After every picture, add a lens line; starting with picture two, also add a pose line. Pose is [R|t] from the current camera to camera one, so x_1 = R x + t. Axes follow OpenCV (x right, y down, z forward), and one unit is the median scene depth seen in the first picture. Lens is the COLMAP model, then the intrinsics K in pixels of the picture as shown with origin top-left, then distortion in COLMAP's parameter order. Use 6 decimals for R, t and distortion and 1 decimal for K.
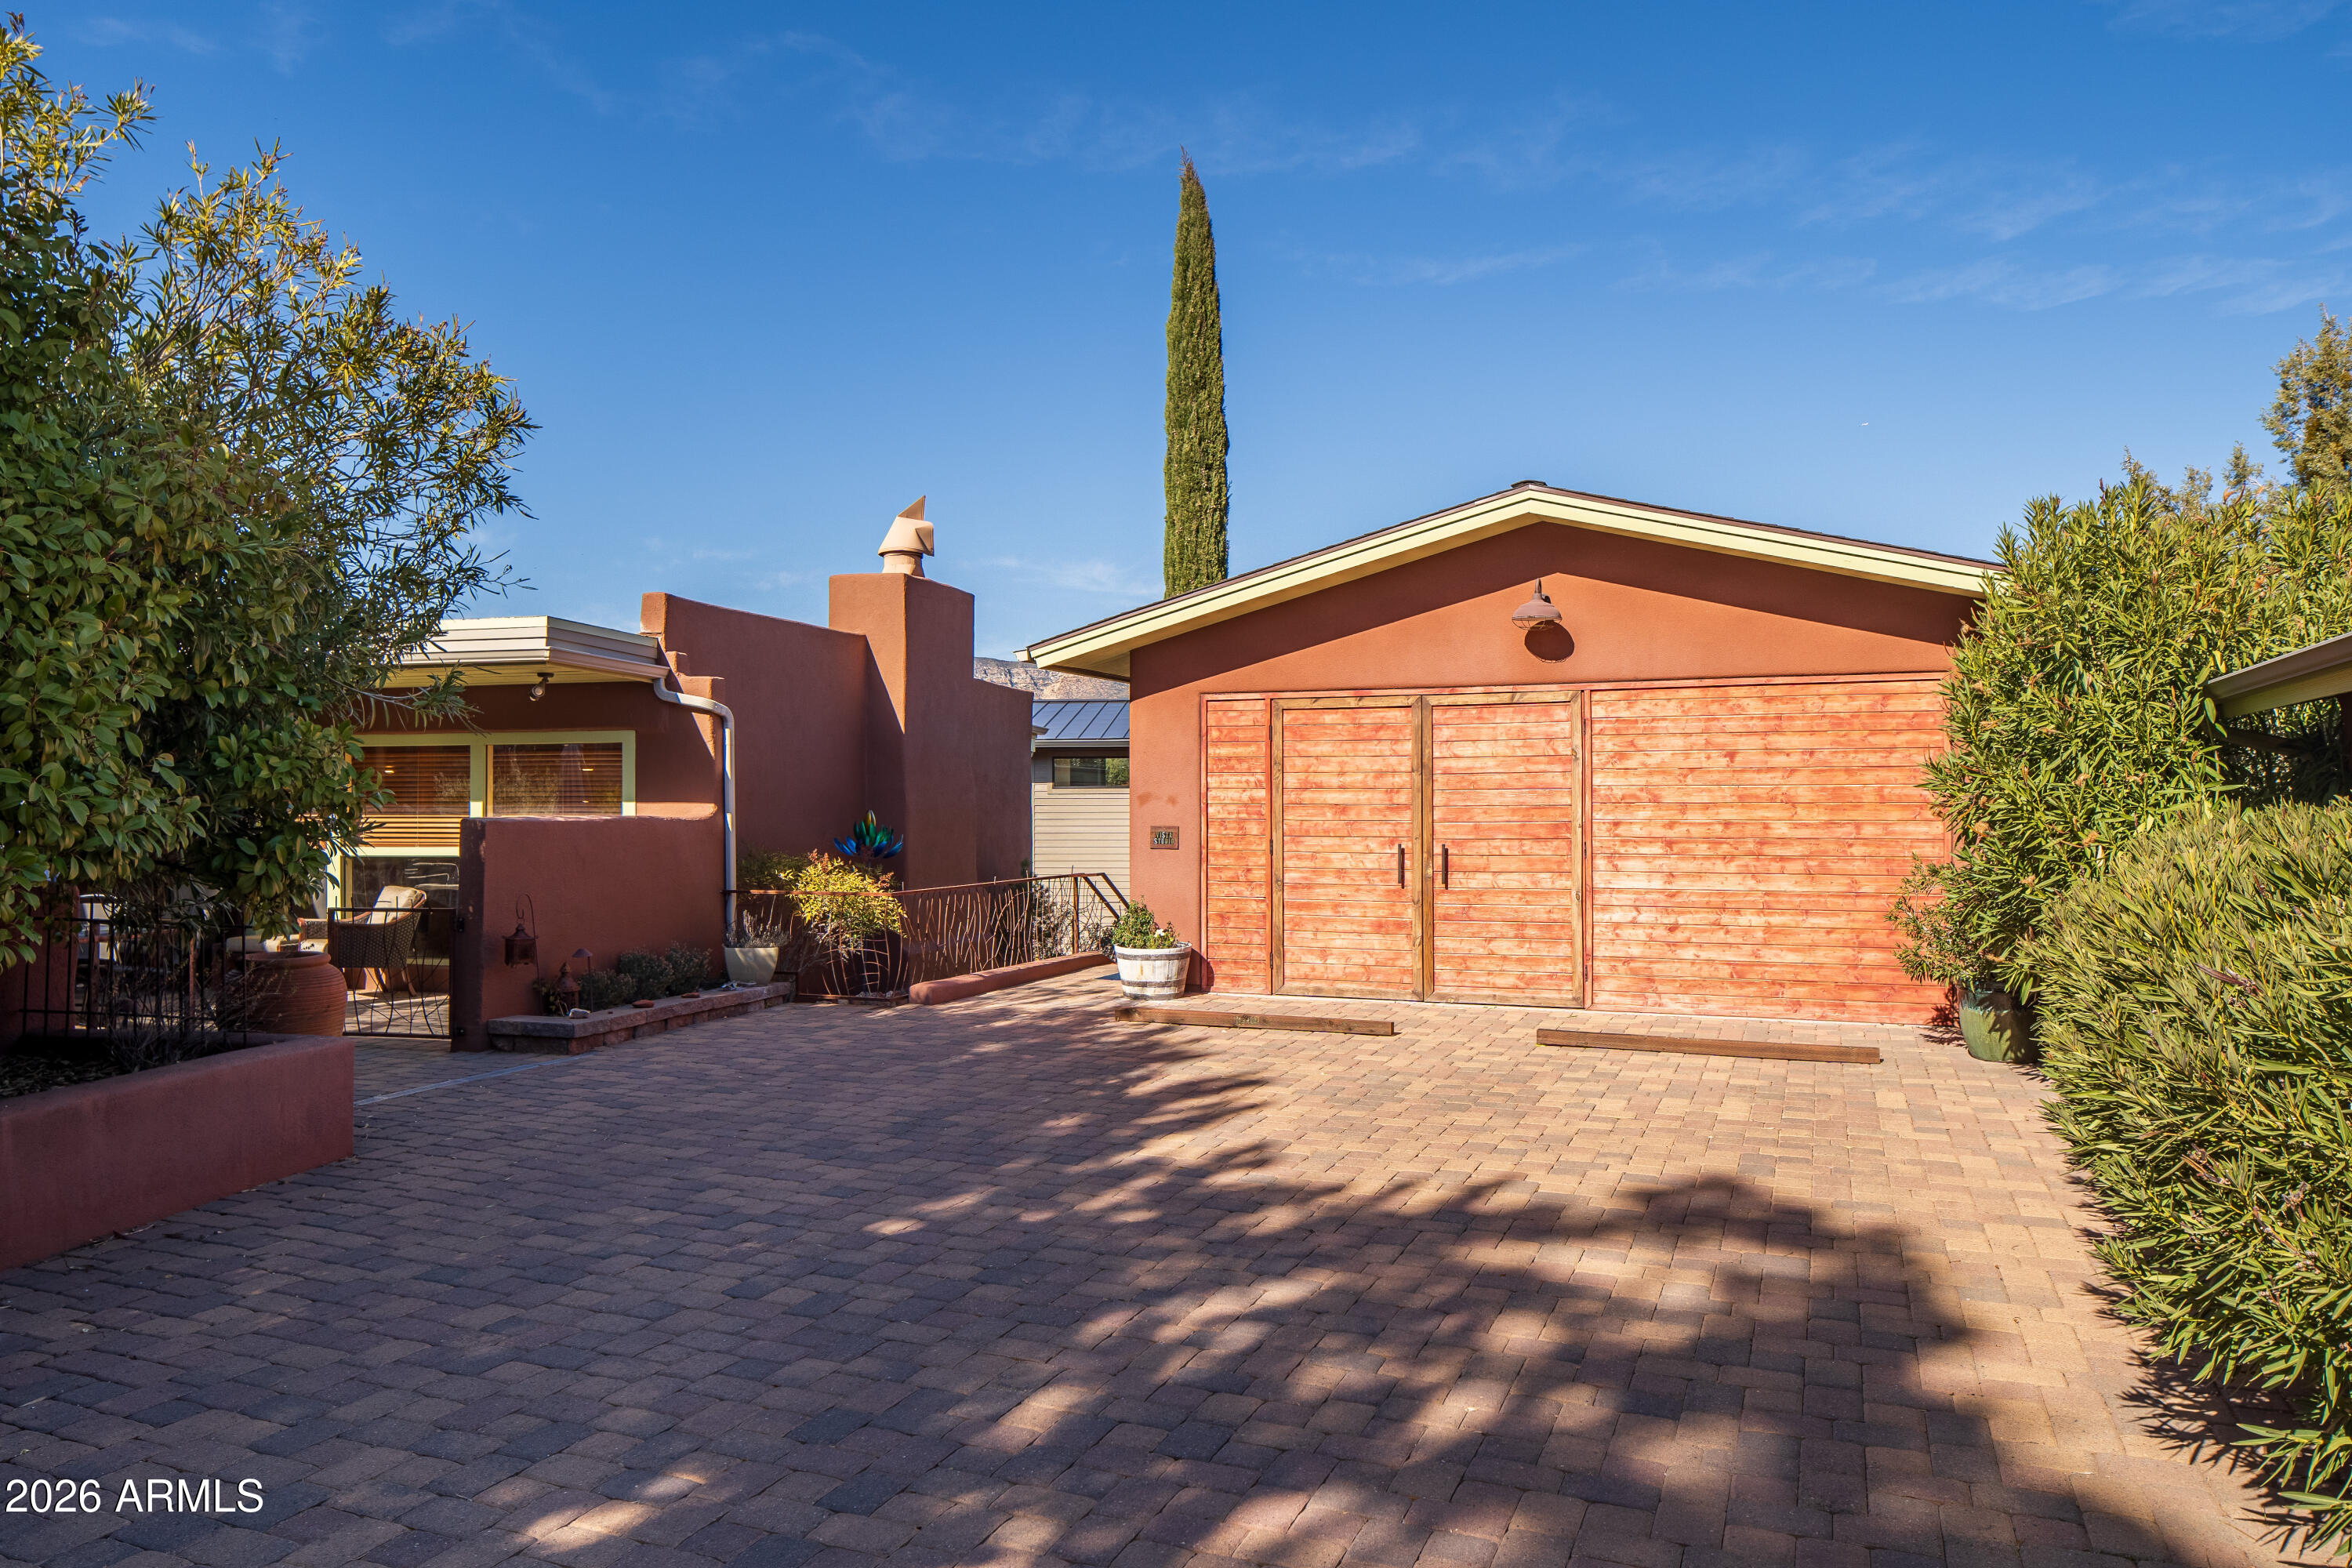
lens RADIAL K [[1607.6, 0, 1147.3], [0, 1607.6, 789.1], [0, 0, 1]] dist [-0.012216, 0.007221]
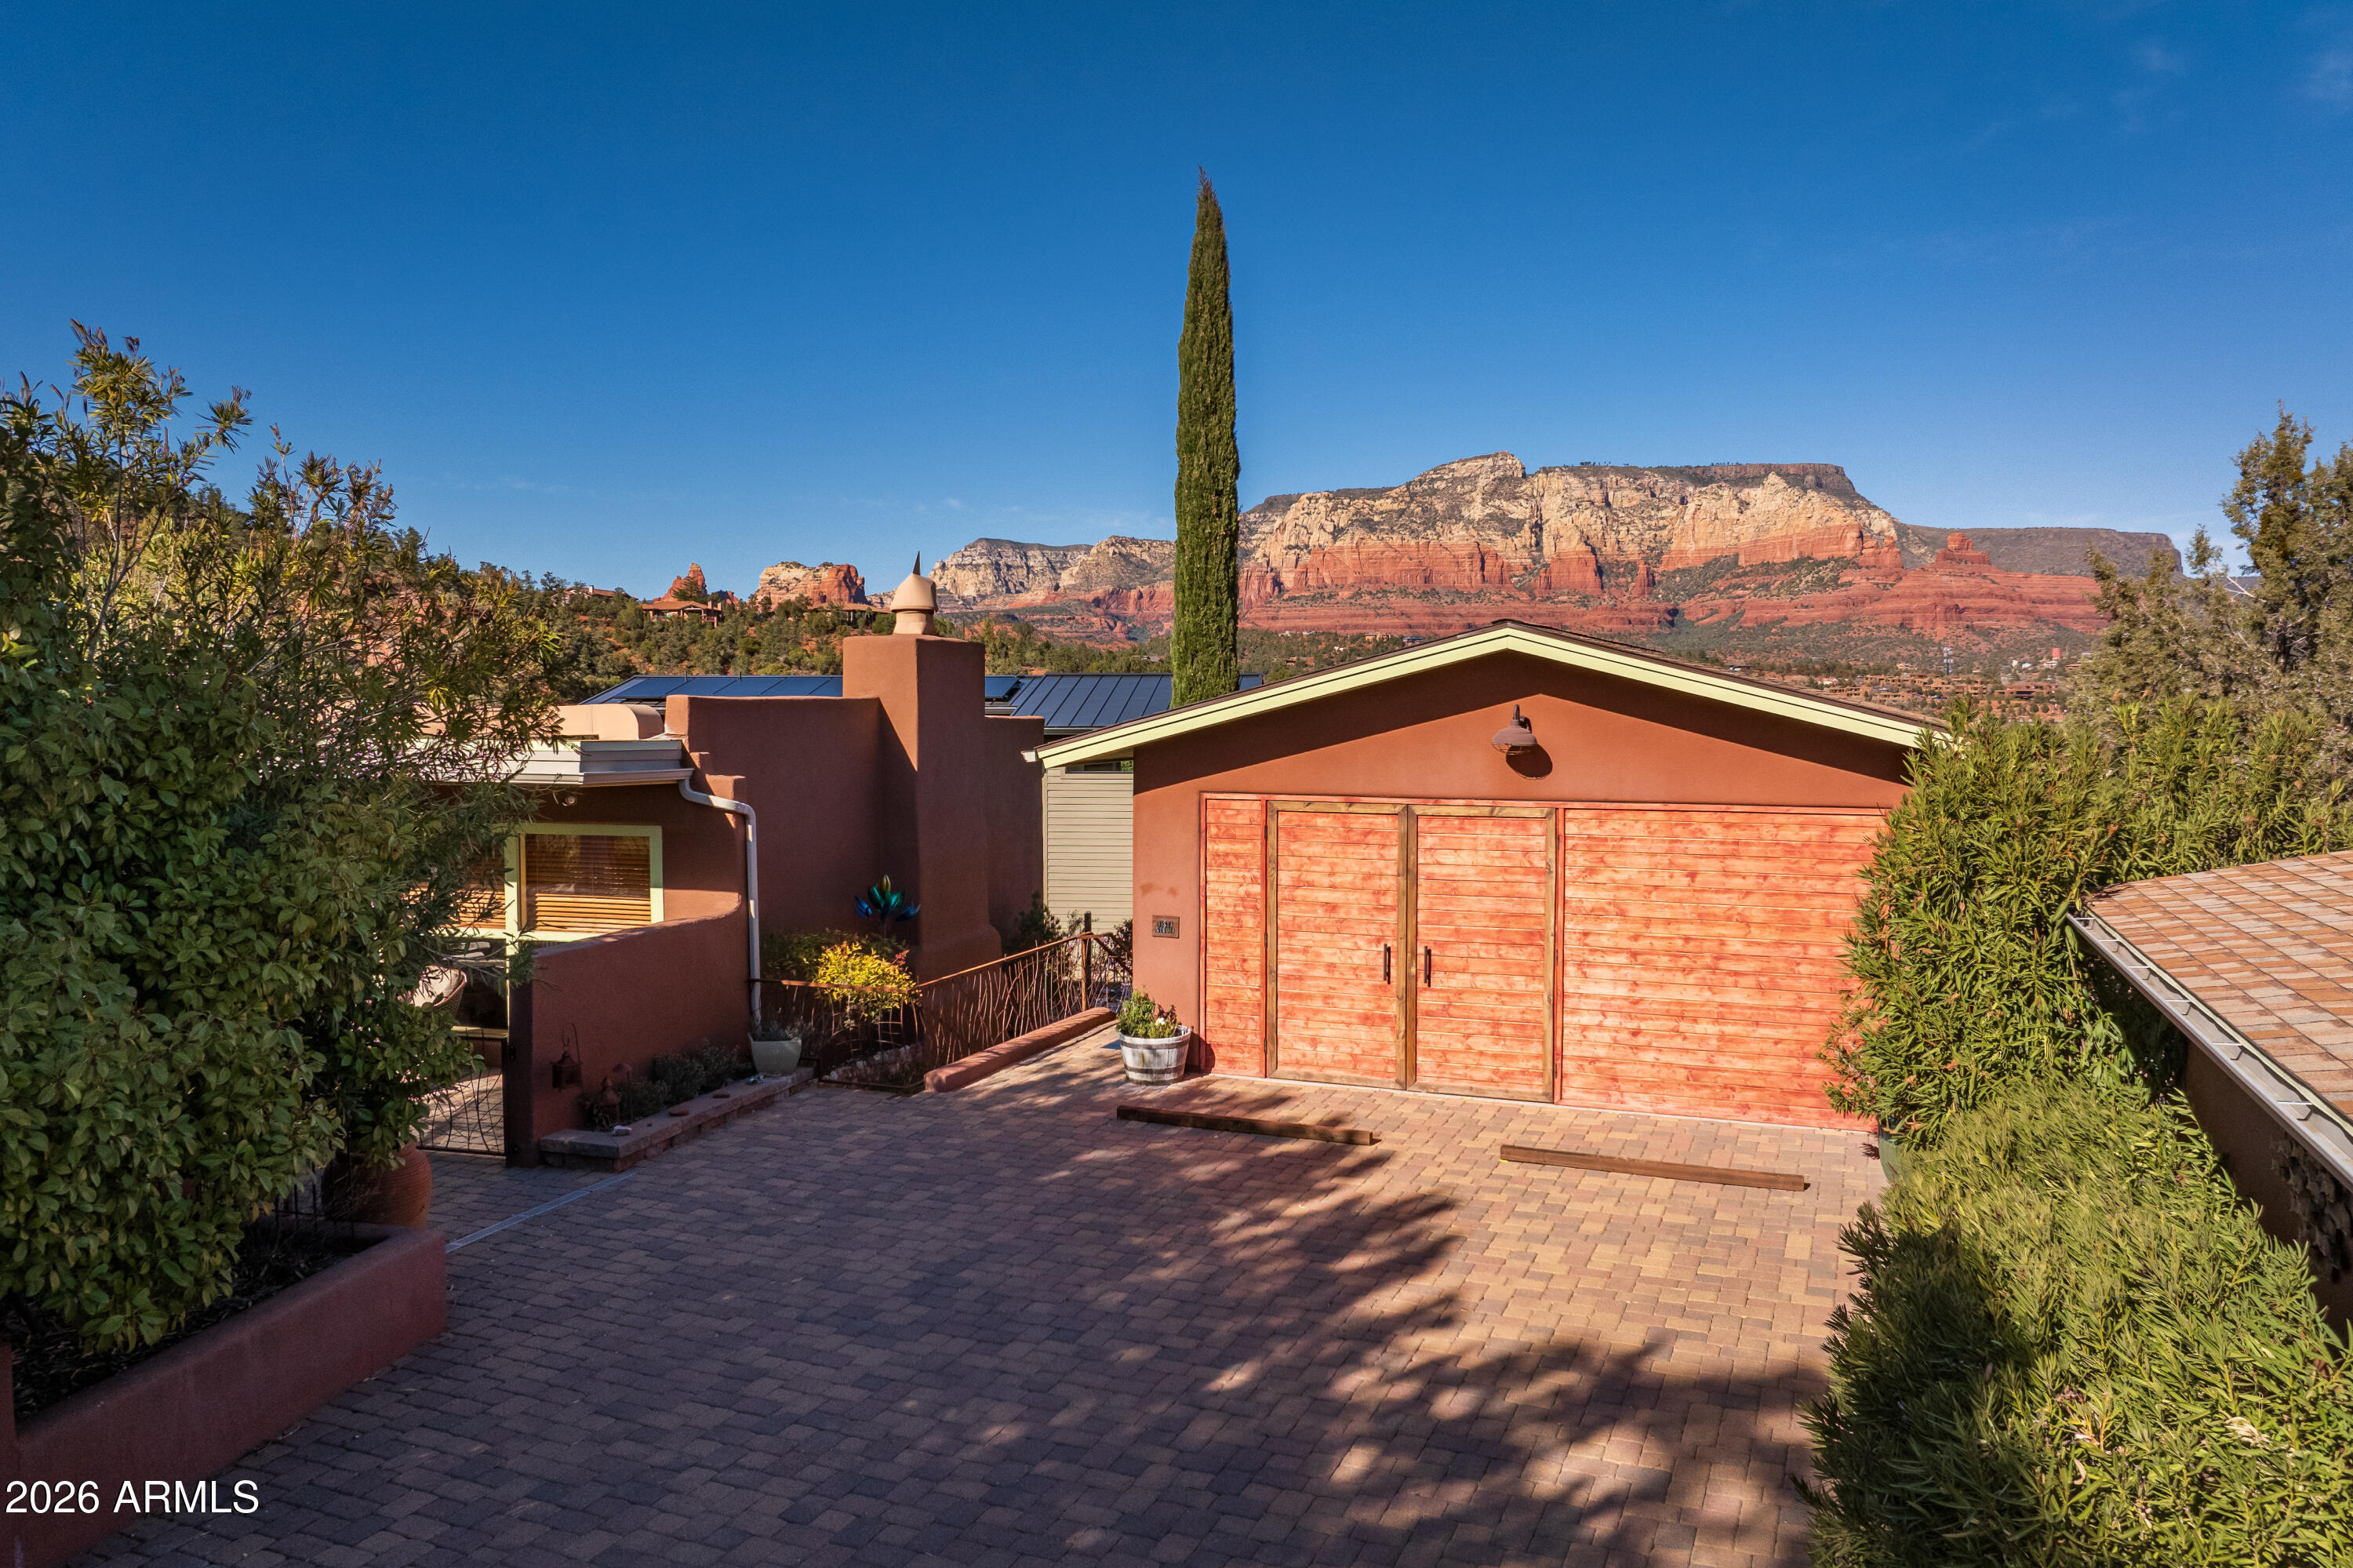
lens RADIAL K [[1690.7, 0, 1185.2], [0, 1690.7, 783.5], [0, 0, 1]] dist [-0.028457, -0.012163]
pose [[0.999957, 0.002763, 0.008898, 0.014916], [-0.003308, 0.998081, 0.061841, -0.145857], [-0.008710, -0.061868, 0.998046, -0.111759]]
